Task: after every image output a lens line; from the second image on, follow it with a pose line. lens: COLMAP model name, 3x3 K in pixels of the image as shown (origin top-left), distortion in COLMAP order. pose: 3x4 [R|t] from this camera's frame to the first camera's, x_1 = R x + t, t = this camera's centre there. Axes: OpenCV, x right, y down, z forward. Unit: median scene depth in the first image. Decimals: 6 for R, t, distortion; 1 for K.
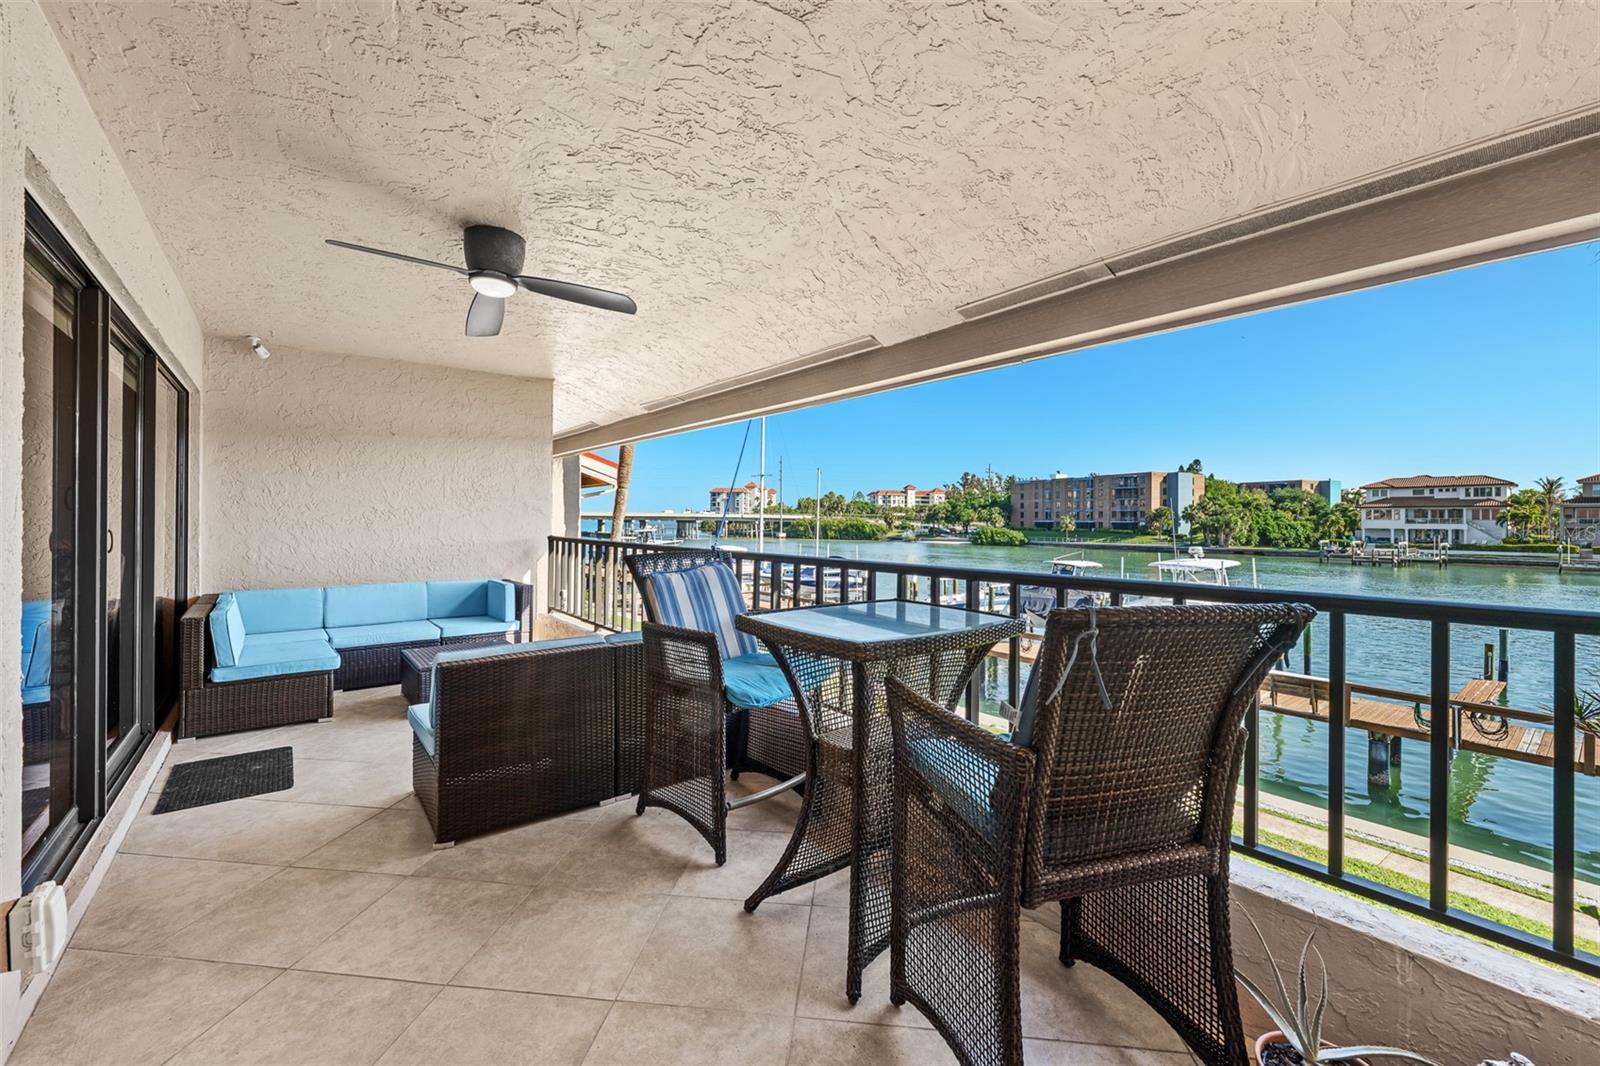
lens RADIAL K [[642.6, 0, 799.7], [0, 642.6, 517.3], [0, 0, 1]] dist [0.000427, 0.000062]
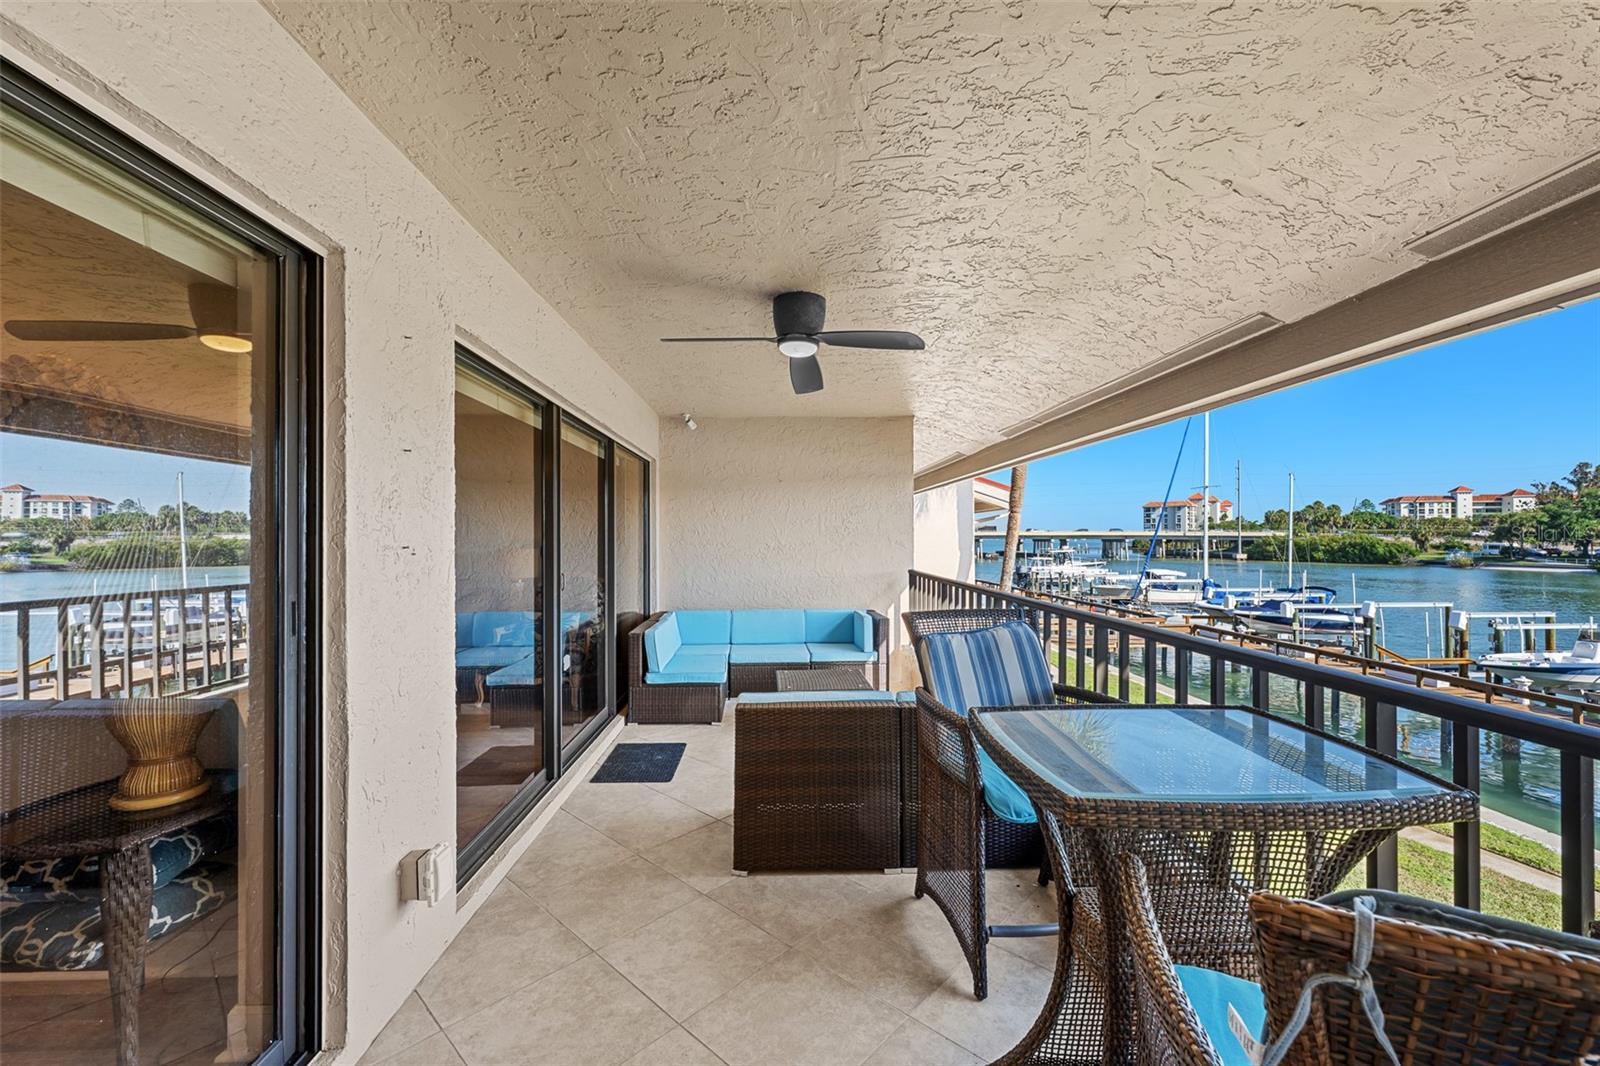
lens RADIAL K [[641.9, 0, 798.6], [0, 641.9, 533.4], [0, 0, 1]] dist [0.000269, 0.000077]
pose [[0.806377, -0.011909, -0.591281, 0.134056], [0.009126, 0.999929, -0.007693, -0.041927], [0.591331, 0.000807, 0.806429, 0.136634]]
